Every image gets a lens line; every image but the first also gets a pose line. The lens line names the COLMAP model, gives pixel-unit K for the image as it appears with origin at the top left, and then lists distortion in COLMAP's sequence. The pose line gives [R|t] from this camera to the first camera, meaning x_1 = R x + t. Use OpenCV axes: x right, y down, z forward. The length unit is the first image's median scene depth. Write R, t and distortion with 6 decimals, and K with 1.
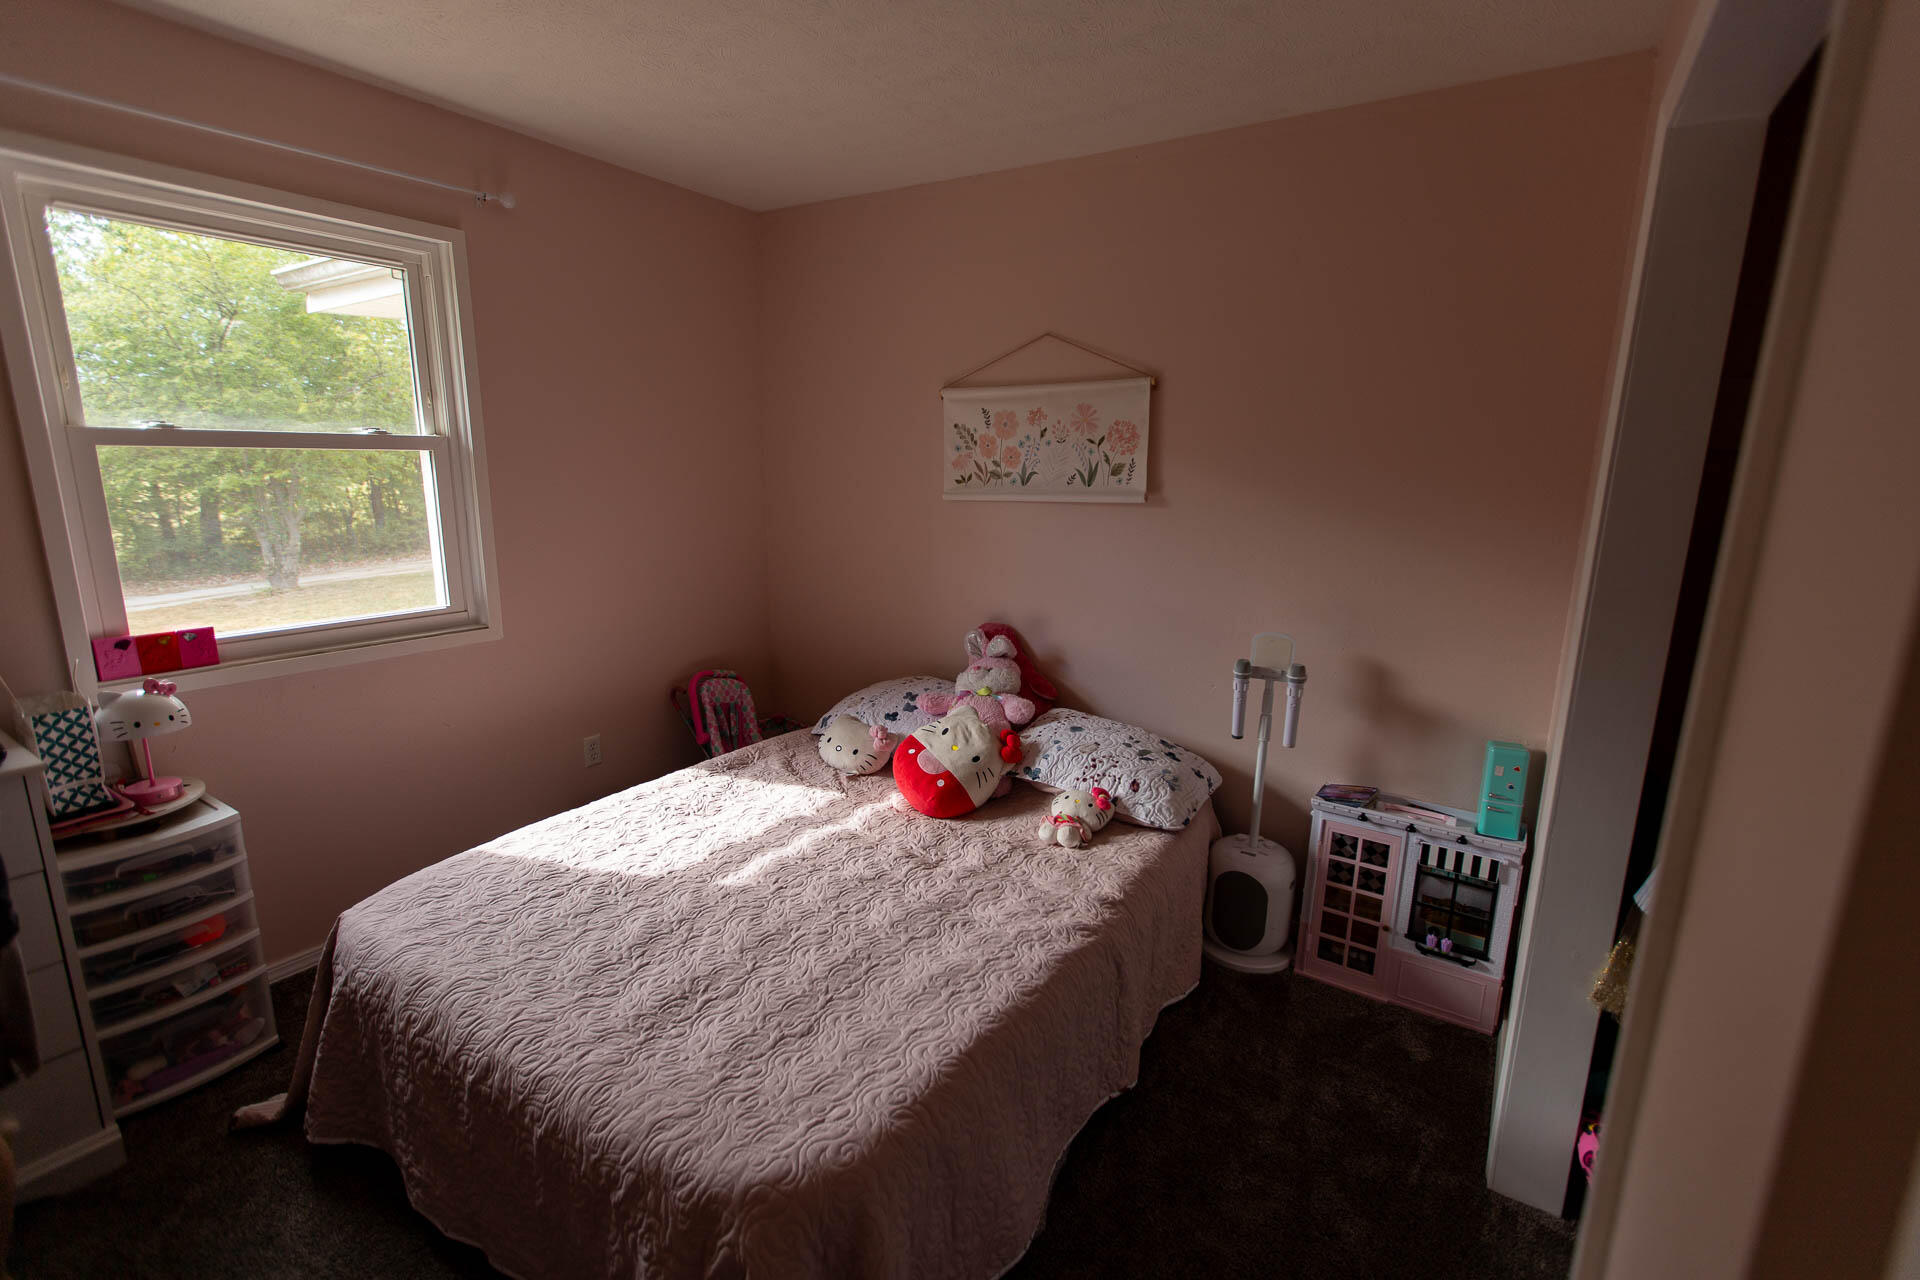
lens RADIAL K [[863.1, 0, 953.5], [0, 863.1, 643.8], [0, 0, 1]] dist [0.010280, -0.005792]
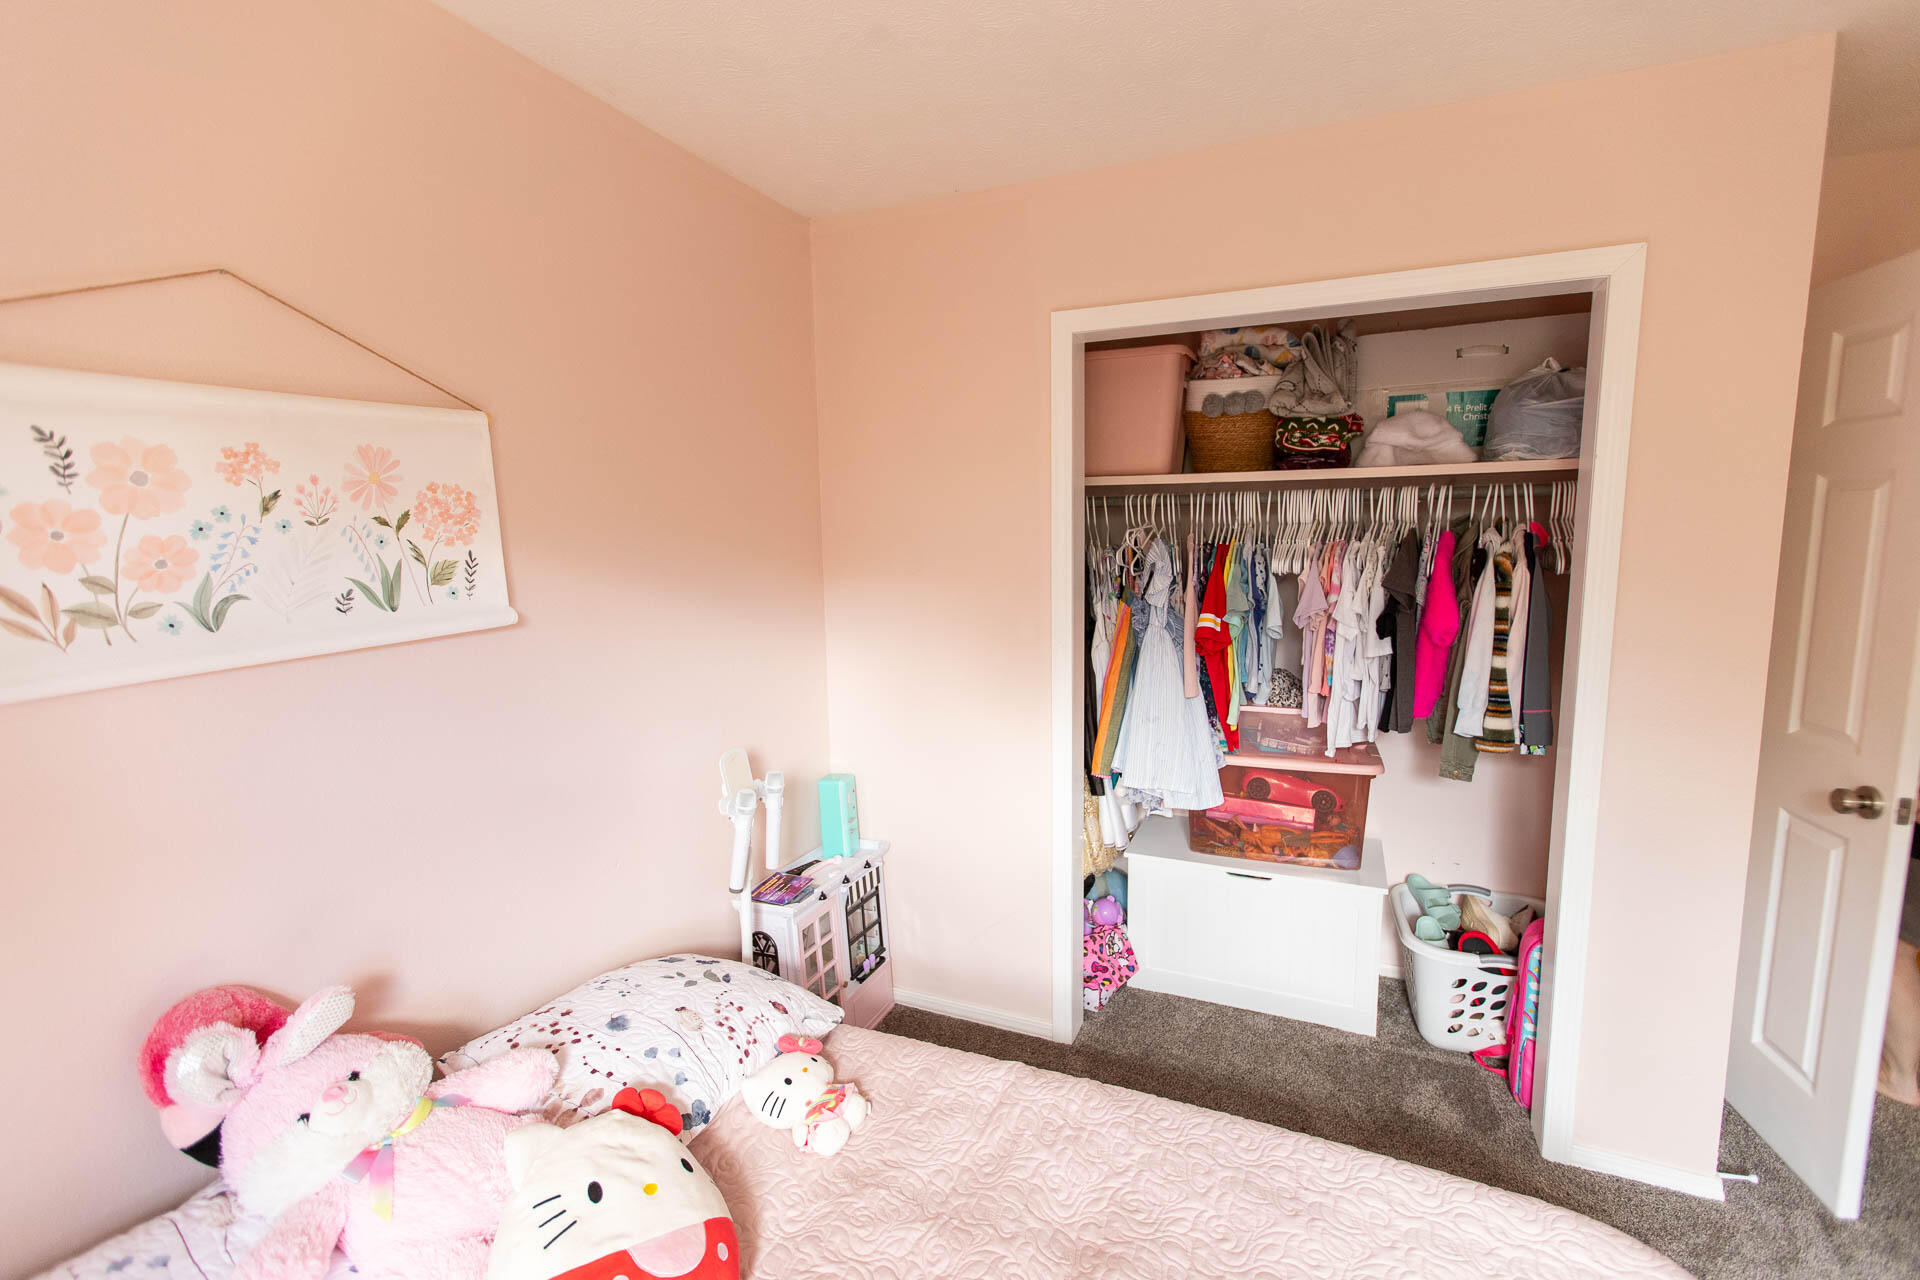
lens RADIAL K [[863.1, 0, 958.9], [0, 863.1, 644.9], [0, 0, 1]] dist [0.010280, -0.005792]
pose [[-0.181892, -0.145329, 0.972520, -0.401319], [0.223913, 0.956914, 0.184876, -0.187777], [-0.957485, 0.251388, -0.141513, 0.785112]]
